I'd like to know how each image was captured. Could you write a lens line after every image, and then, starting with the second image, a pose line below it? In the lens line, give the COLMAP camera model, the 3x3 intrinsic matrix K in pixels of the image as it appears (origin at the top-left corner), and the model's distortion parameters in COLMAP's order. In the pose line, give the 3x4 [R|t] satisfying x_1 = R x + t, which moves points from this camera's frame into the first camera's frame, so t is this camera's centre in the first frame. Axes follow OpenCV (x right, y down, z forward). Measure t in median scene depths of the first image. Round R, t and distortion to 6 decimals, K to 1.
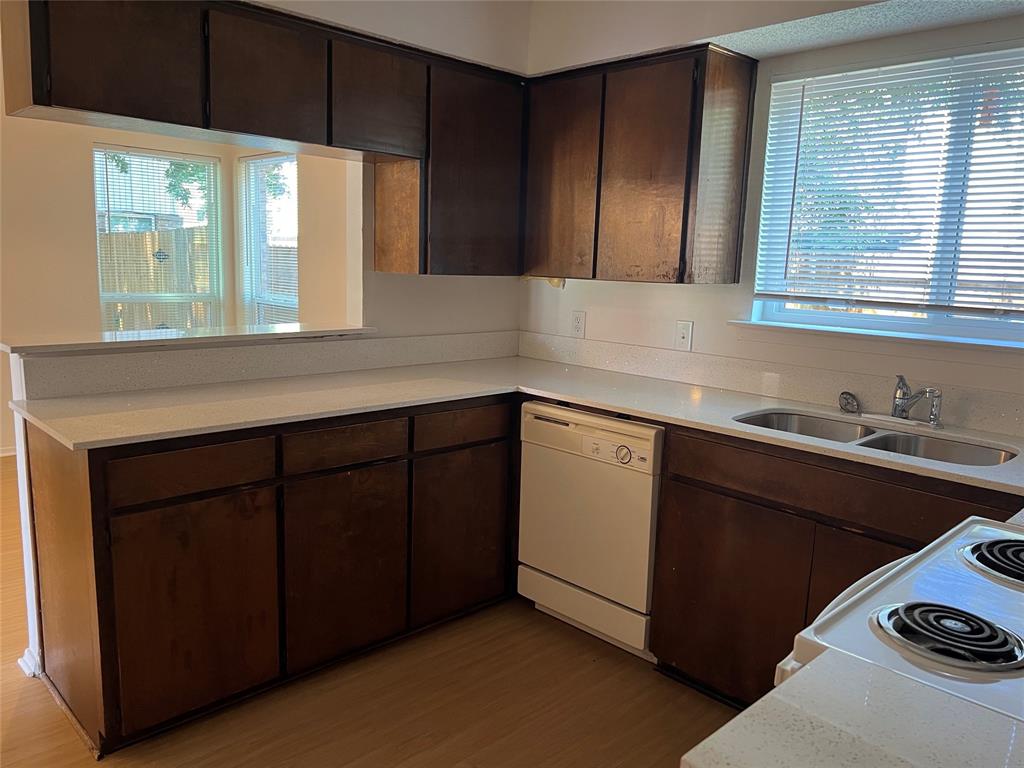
lens RADIAL K [[773.5, 0, 509.7], [0, 773.5, 387.4], [0, 0, 1]] dist [0.061532, -0.065511]
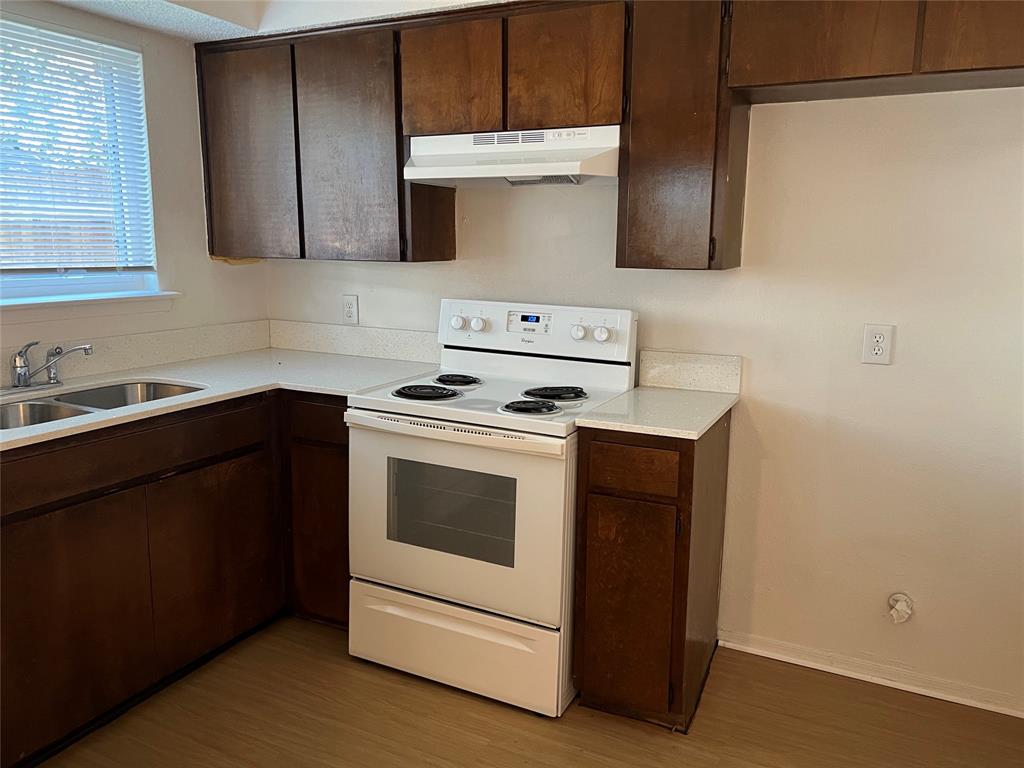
lens RADIAL K [[773.5, 0, 513.4], [0, 773.5, 381.9], [0, 0, 1]] dist [0.061532, -0.065511]
pose [[-0.330218, -0.208707, 0.920542, -0.572516], [0.131065, 0.955663, 0.263685, -0.137410], [-0.934761, 0.207725, -0.288223, 0.670785]]
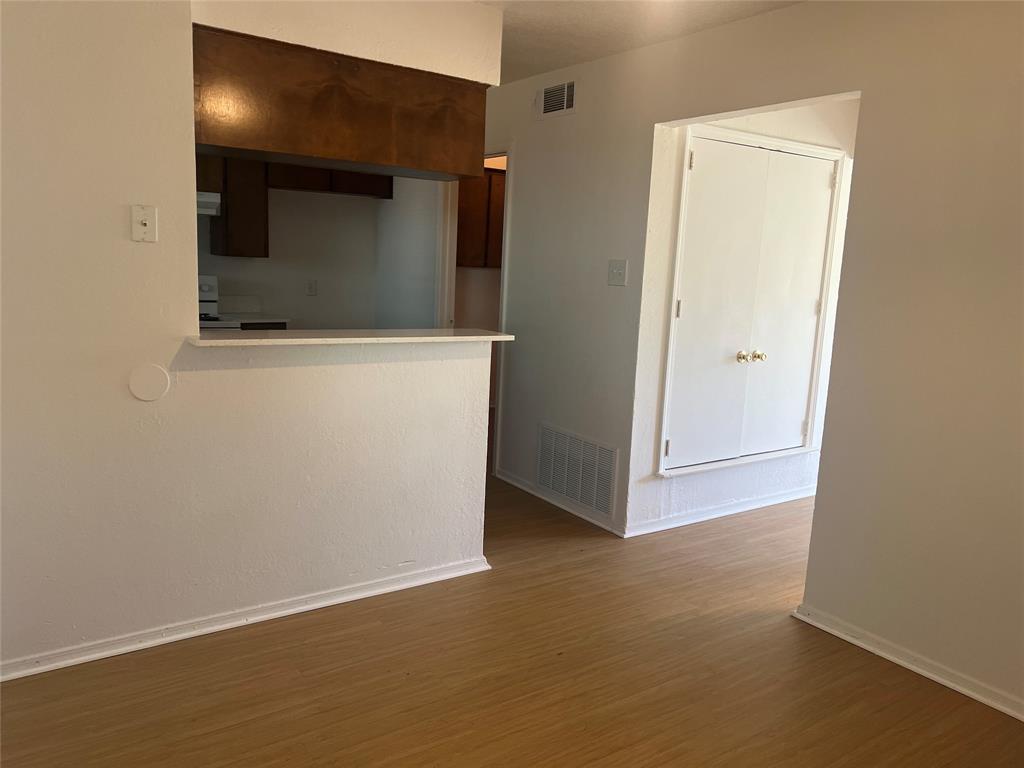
lens RADIAL K [[773.5, 0, 501.8], [0, 773.5, 381.8], [0, 0, 1]] dist [0.061532, -0.065511]
pose [[-0.983831, -0.101209, 0.147763, -0.799123], [-0.048578, 0.944892, 0.323757, -0.394639], [-0.172387, 0.311344, -0.934531, 2.155098]]
